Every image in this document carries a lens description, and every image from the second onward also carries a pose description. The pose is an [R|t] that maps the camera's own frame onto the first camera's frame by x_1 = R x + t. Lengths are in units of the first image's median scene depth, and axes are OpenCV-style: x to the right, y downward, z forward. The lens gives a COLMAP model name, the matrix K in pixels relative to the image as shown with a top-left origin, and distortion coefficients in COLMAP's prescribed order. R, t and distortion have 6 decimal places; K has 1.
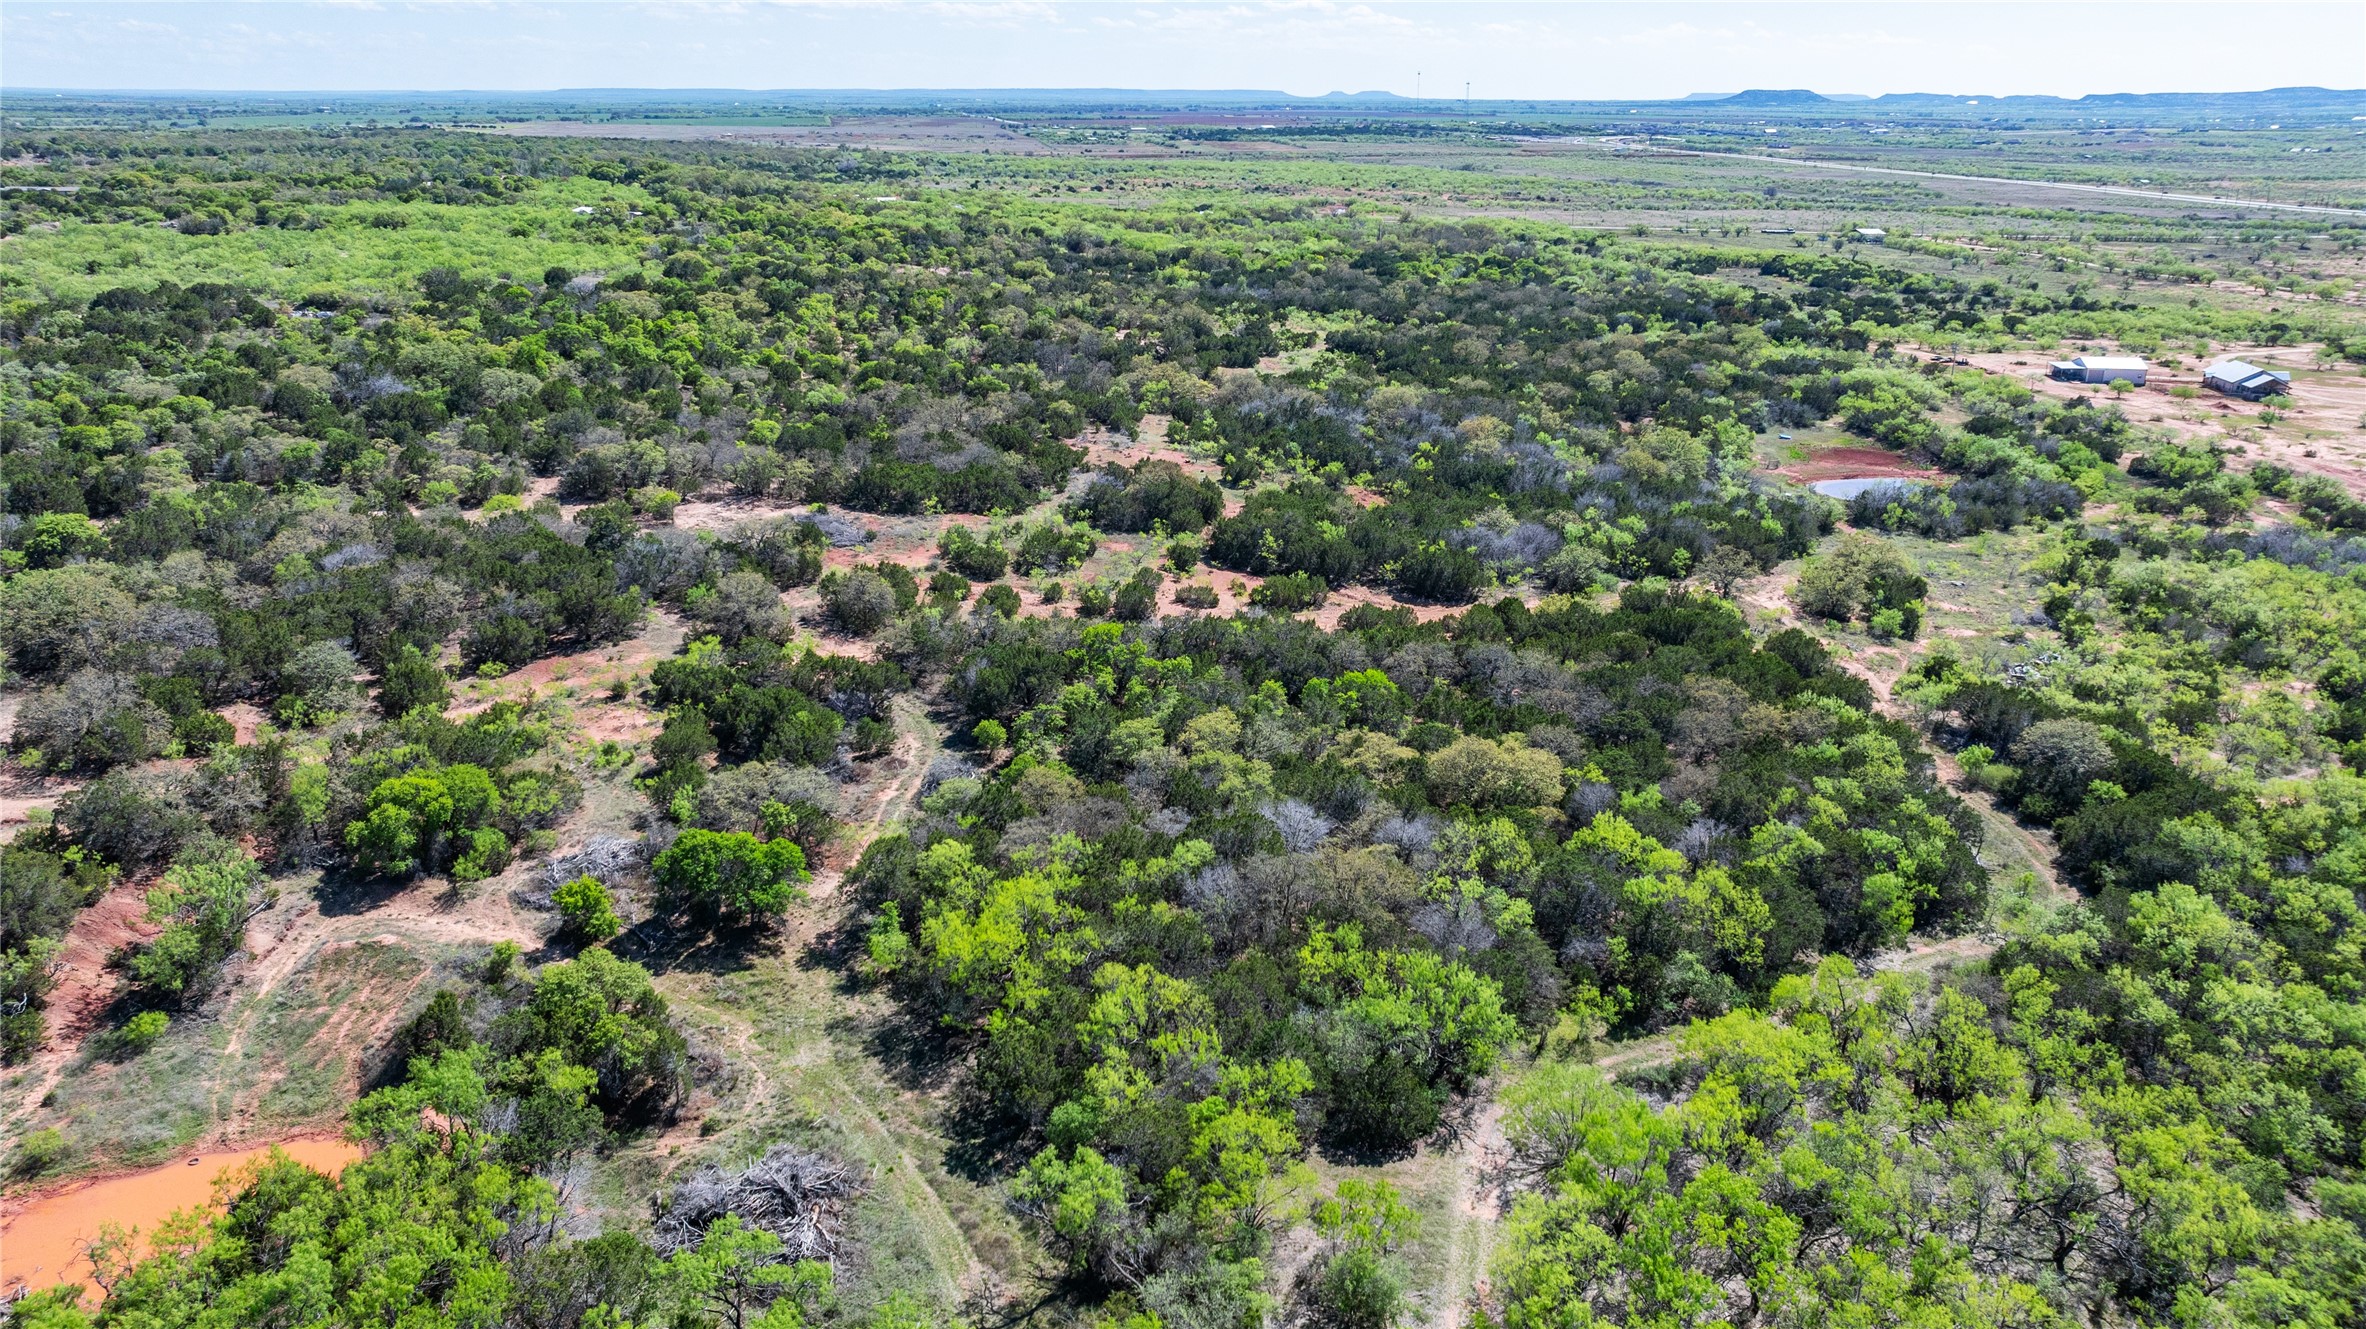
lens RADIAL K [[1725.5, 0, 1183.0], [0, 1725.5, 664.5], [0, 0, 1]] dist [-0.016987, 0.003110]
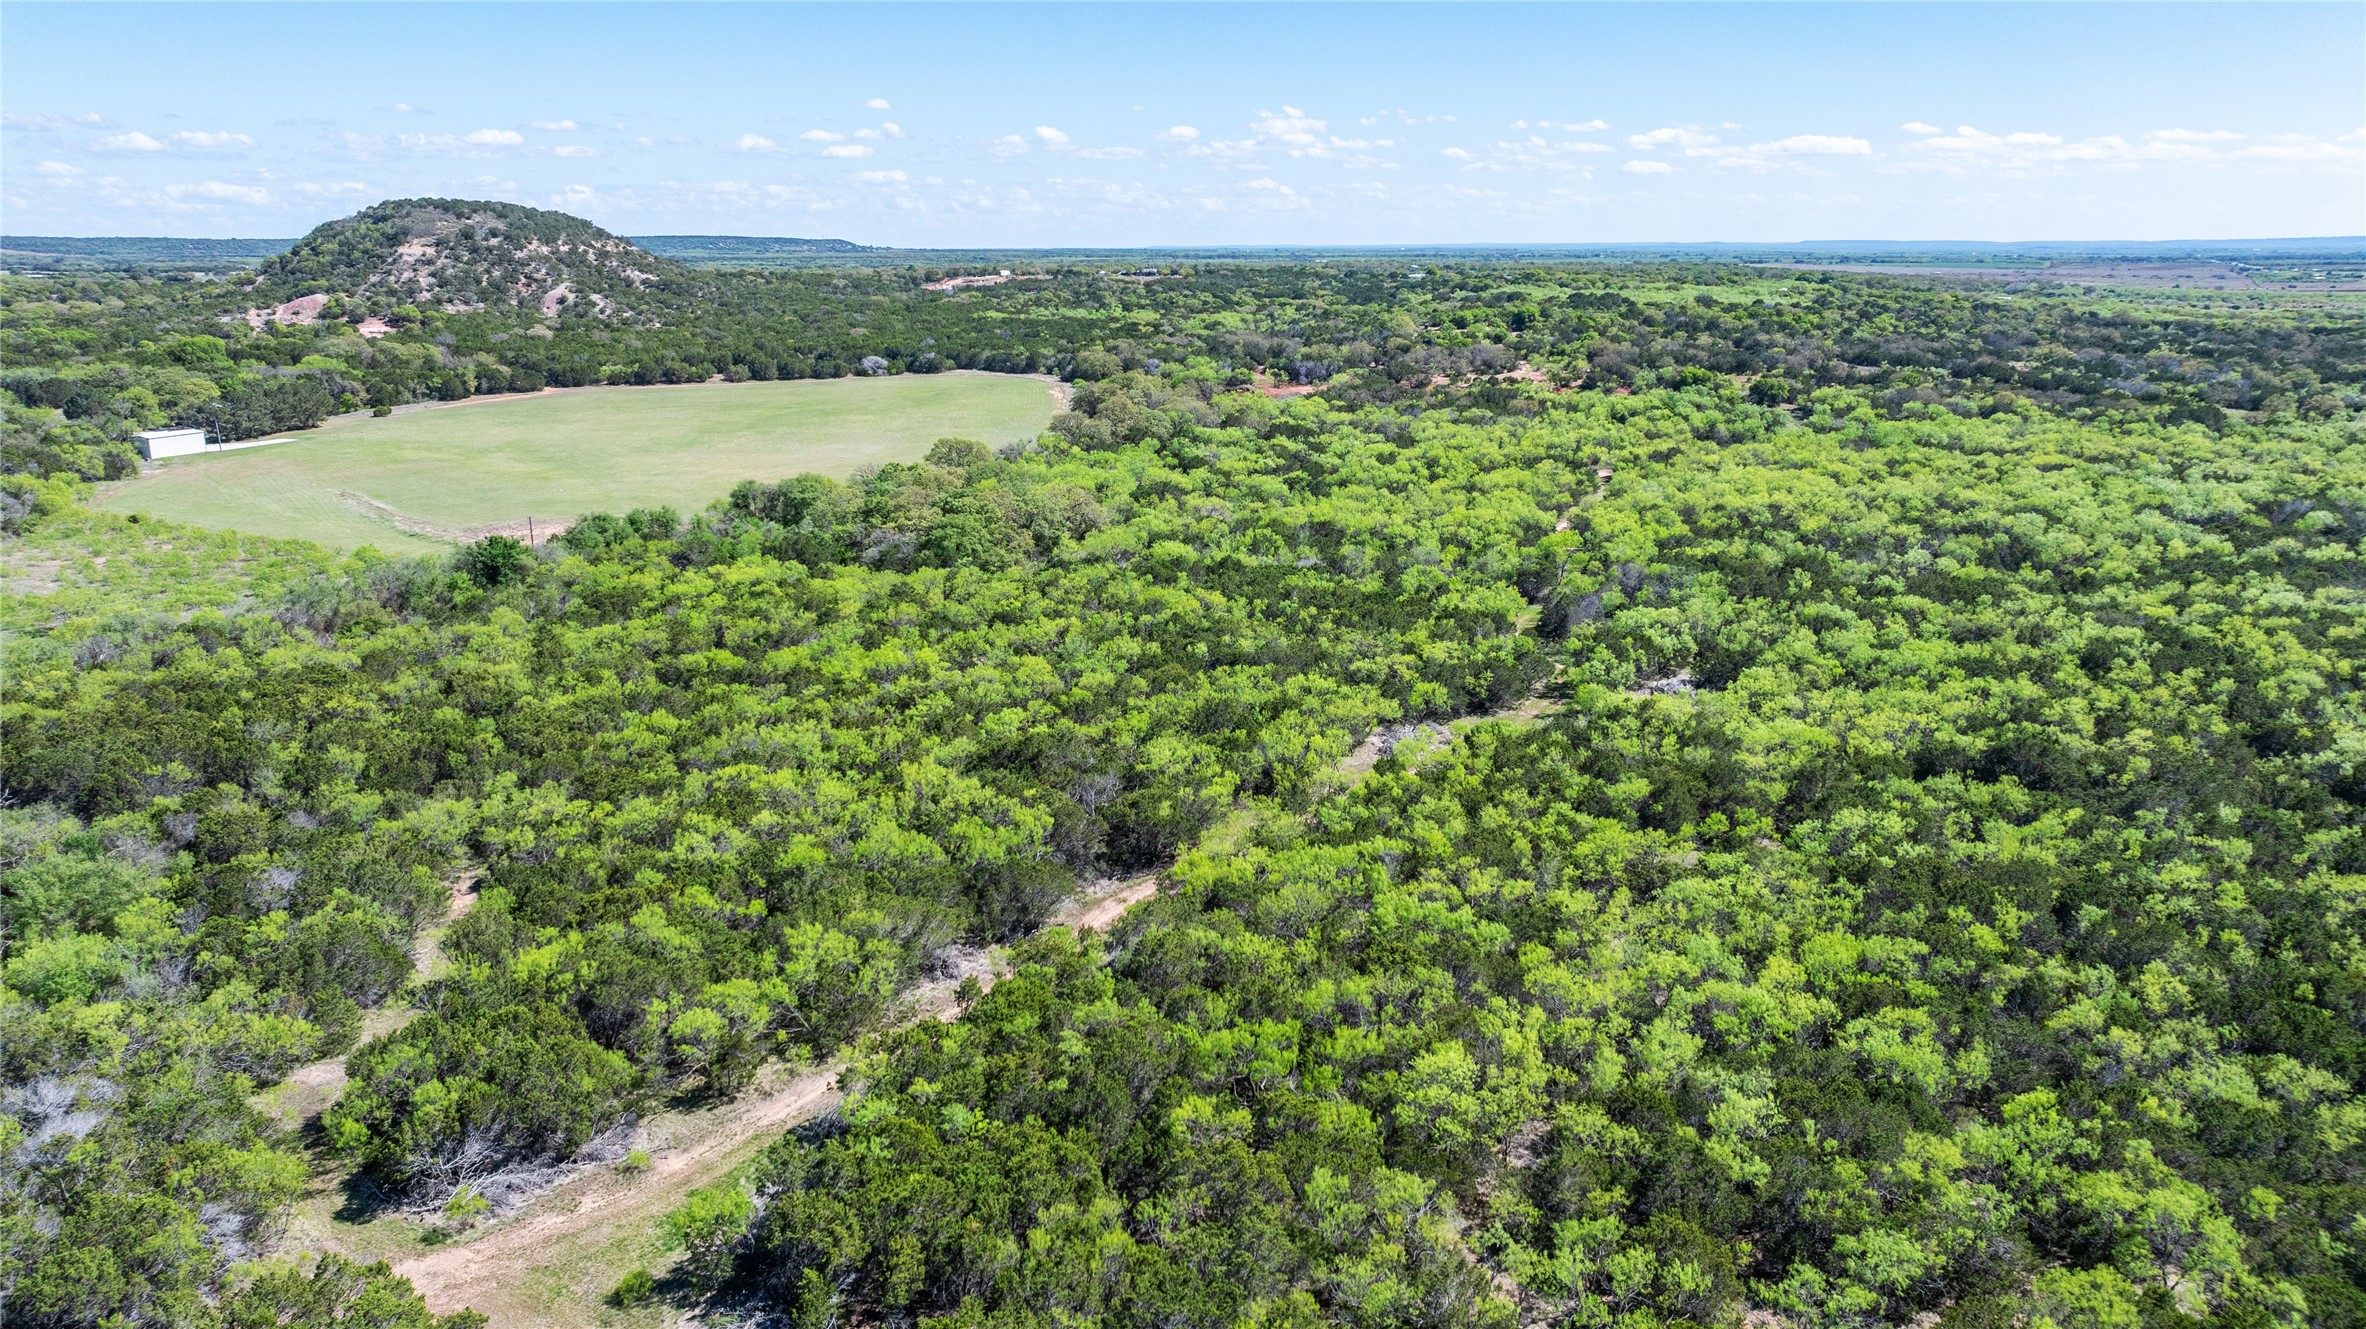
lens RADIAL K [[1691.7, 0, 1178.5], [0, 1691.7, 661.4], [0, 0, 1]] dist [-0.031500, 0.026239]
pose [[0.779052, 0.143847, -0.610234, 0.414485], [-0.191345, 0.981438, -0.012931, 0.381310], [0.597047, 0.126839, 0.792116, -1.022891]]
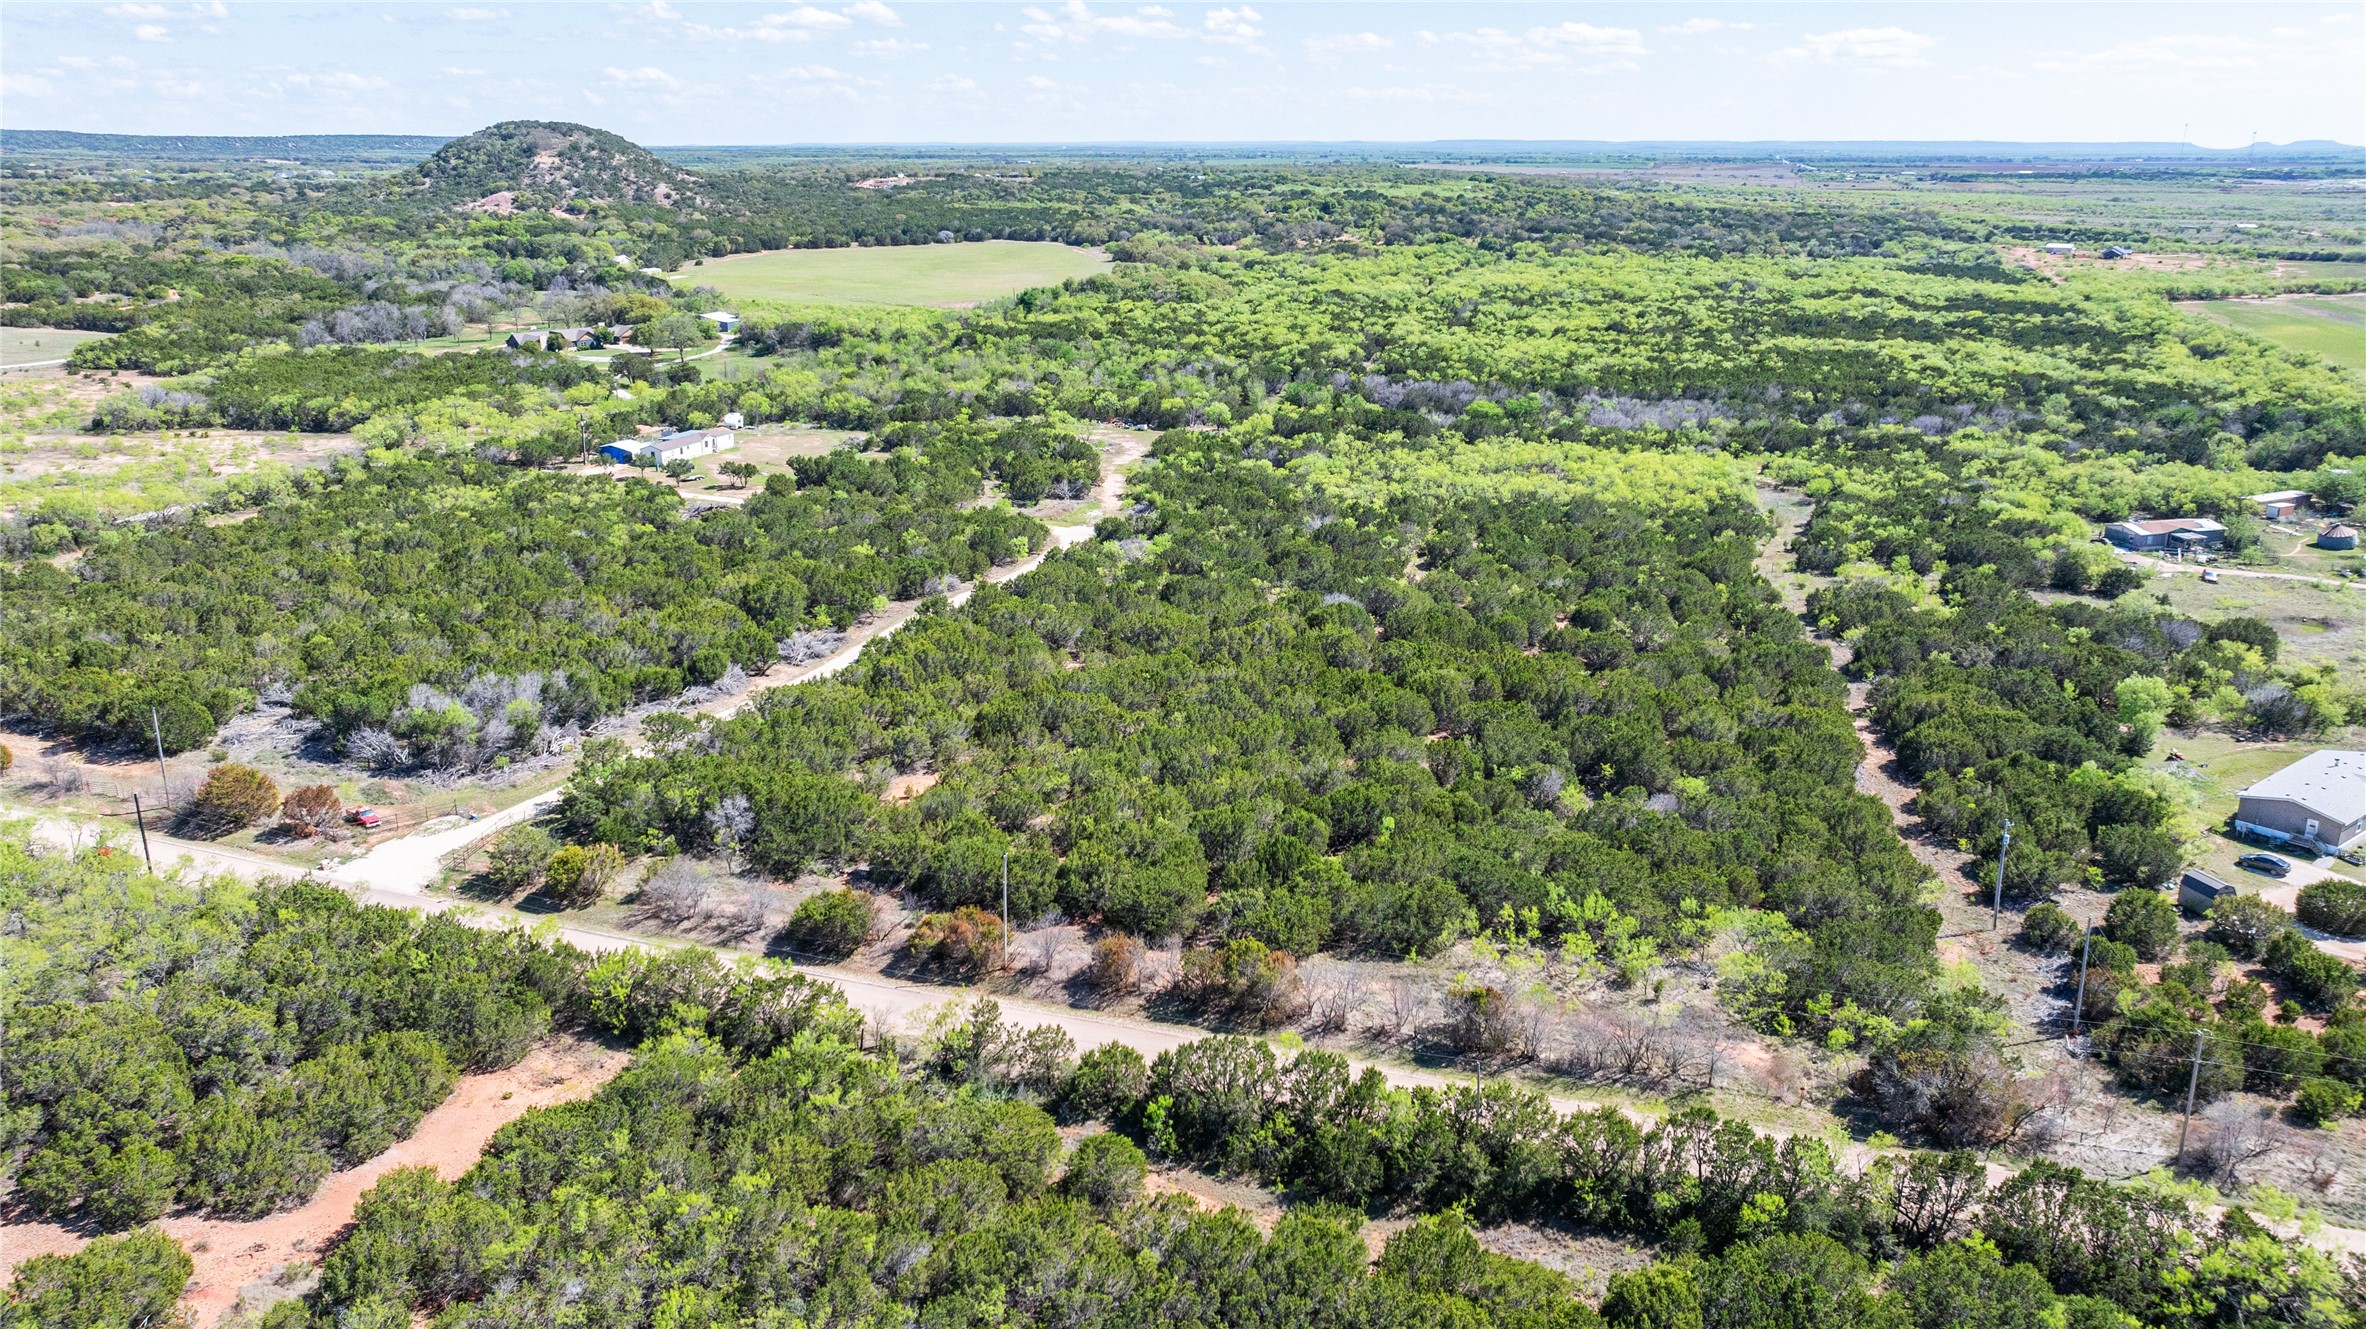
lens RADIAL K [[1689.6, 0, 1181.2], [0, 1689.6, 660.2], [0, 0, 1]] dist [-0.021956, 0.011640]
pose [[0.889390, 0.131620, -0.437792, 0.682380], [-0.141961, 0.989830, 0.009189, 0.703677], [0.434549, 0.053976, 0.899029, -2.074091]]
